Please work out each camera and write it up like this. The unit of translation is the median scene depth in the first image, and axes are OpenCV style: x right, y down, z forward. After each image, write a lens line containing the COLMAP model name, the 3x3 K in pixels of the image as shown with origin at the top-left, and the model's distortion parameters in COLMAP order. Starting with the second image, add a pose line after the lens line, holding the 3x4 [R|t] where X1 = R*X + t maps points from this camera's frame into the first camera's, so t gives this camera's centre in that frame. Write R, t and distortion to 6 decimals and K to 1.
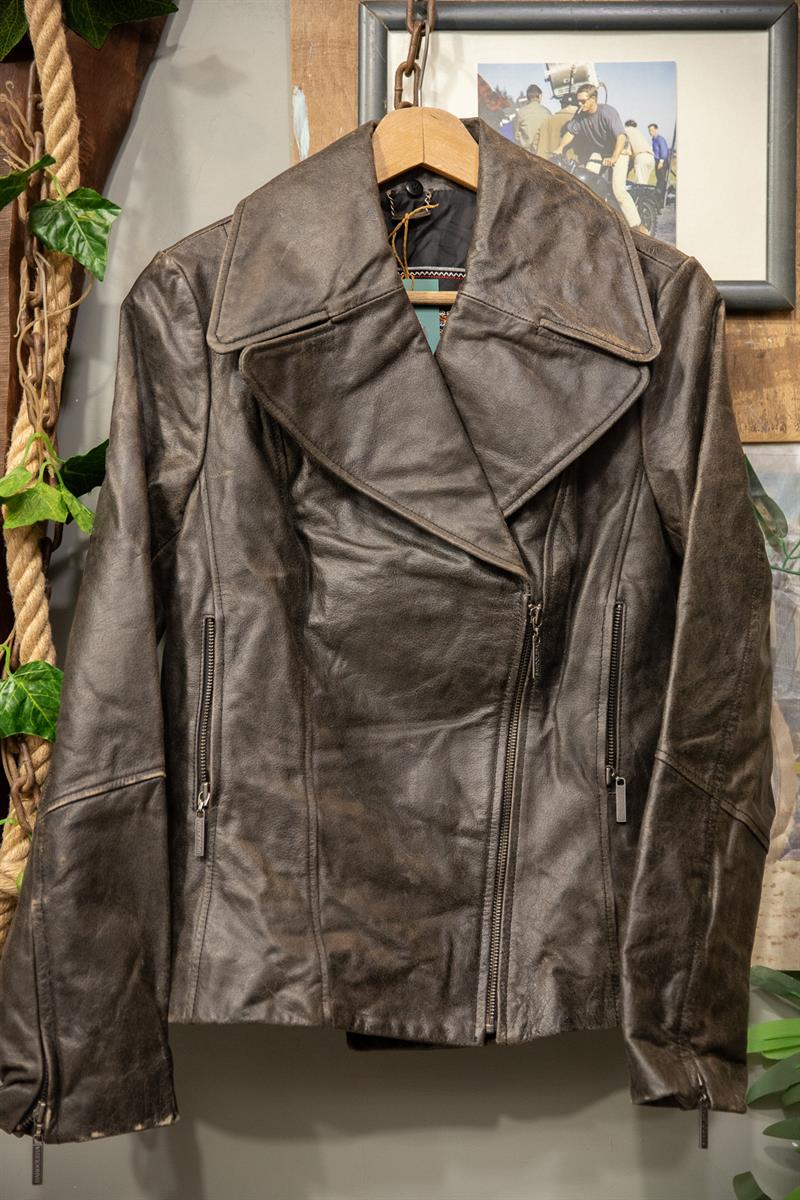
lens RADIAL K [[1974.6, 0, 397.2], [0, 1974.6, 617.3], [0, 0, 1]] dist [0.107576, 0.000000]
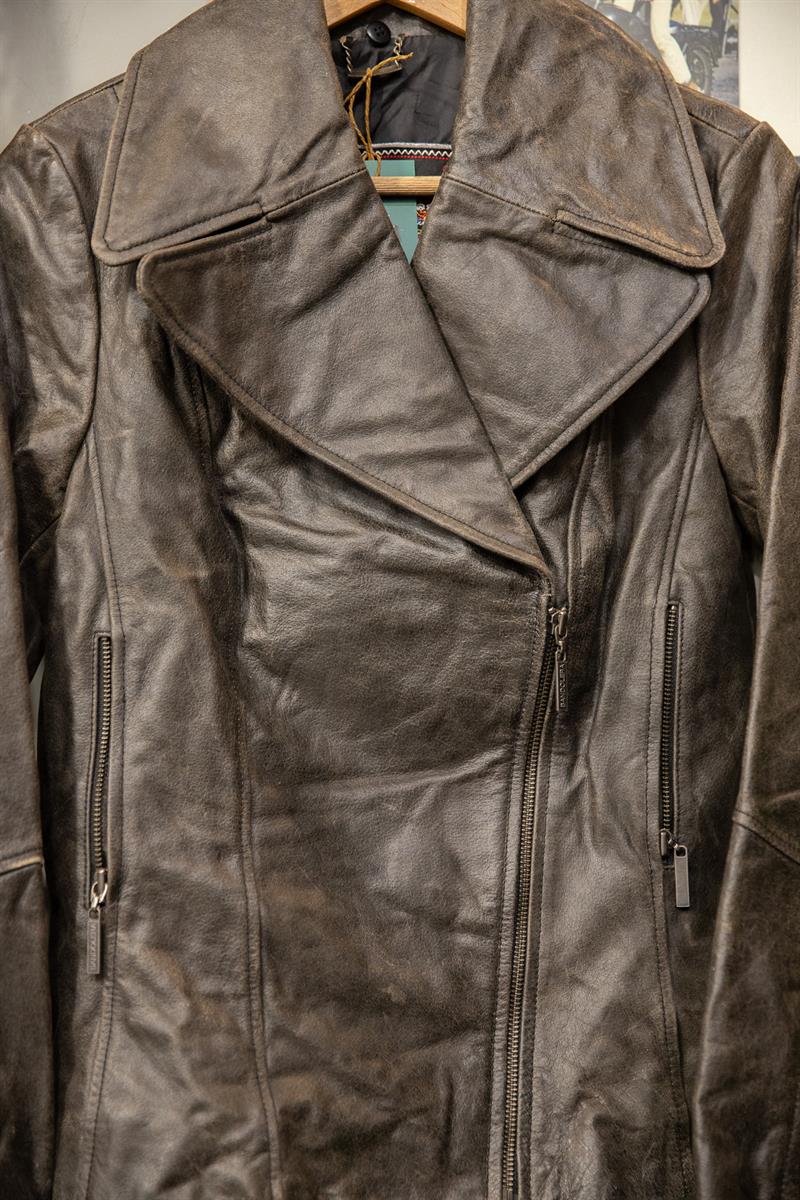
lens RADIAL K [[2280.3, 0, 402.4], [0, 2280.3, 617.7], [0, 0, 1]] dist [0.160968, 0.000000]
pose [[0.999692, -0.019685, 0.015112, 0.000558], [0.019606, 0.999794, 0.005322, -0.008446], [-0.015214, -0.005024, 0.999872, 0.168352]]
